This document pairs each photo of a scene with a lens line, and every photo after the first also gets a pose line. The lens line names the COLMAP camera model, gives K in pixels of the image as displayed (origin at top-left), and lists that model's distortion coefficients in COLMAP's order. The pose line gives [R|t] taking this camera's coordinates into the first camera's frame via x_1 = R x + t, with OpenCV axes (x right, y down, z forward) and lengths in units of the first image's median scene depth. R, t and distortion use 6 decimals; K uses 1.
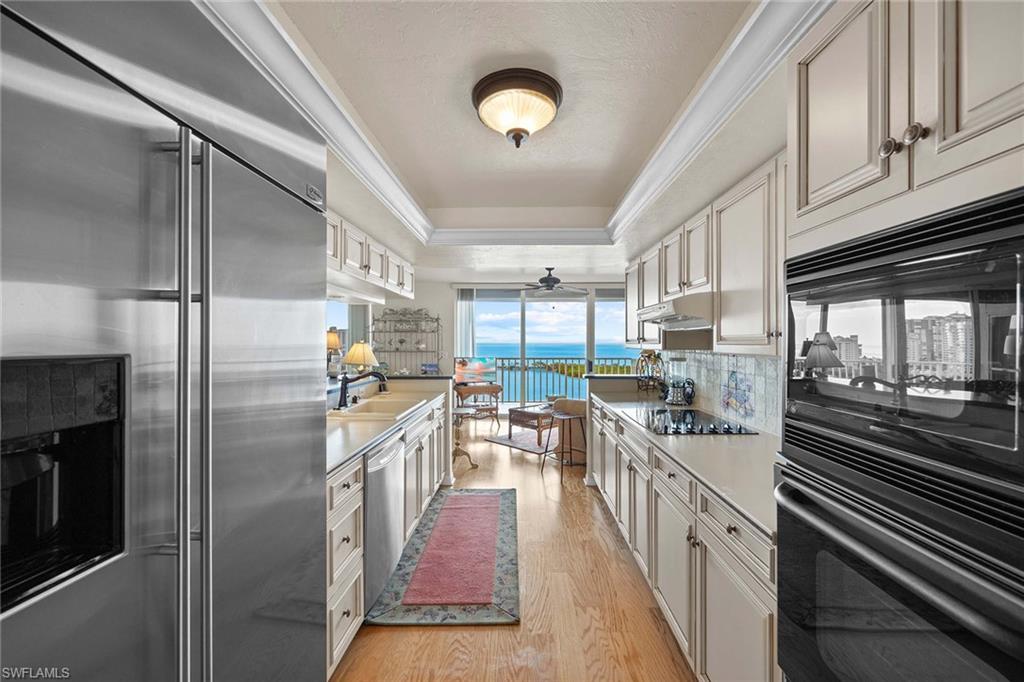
lens RADIAL K [[409.9, 0, 516.7], [0, 409.9, 339.5], [0, 0, 1]] dist [-0.000123, -0.000035]
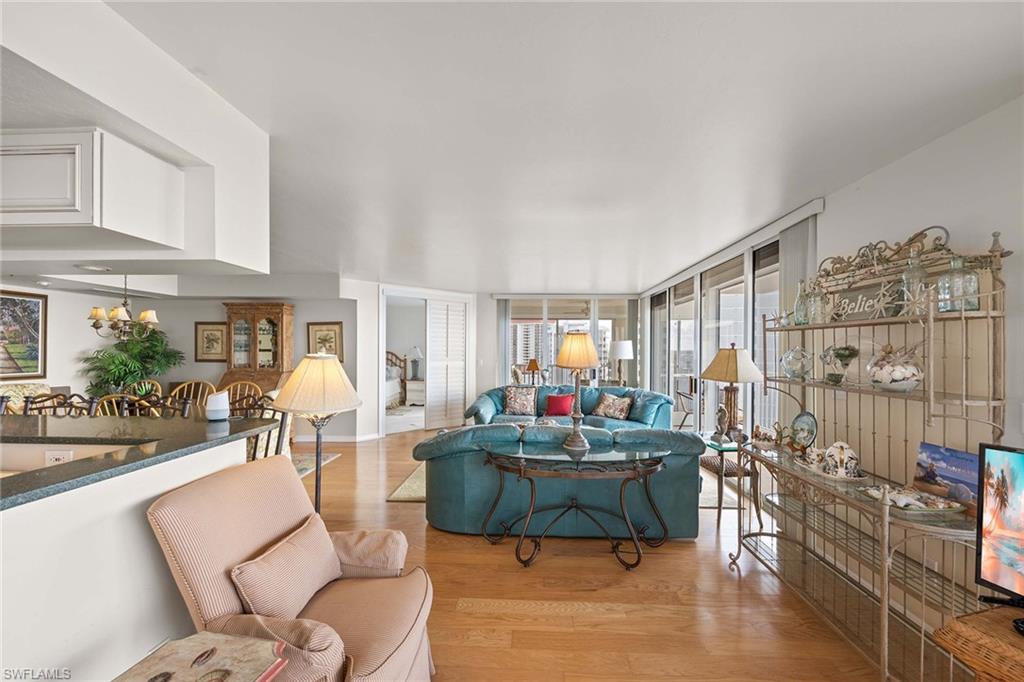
lens RADIAL K [[409.9, 0, 516.7], [0, 409.9, 339.5], [0, 0, 1]] dist [-0.000123, -0.000035]
pose [[-0.034877, -0.020098, -0.999190, 0.039300], [-0.000426, 0.999798, -0.020095, 0.000039], [0.999392, -0.000276, -0.034879, 0.757163]]
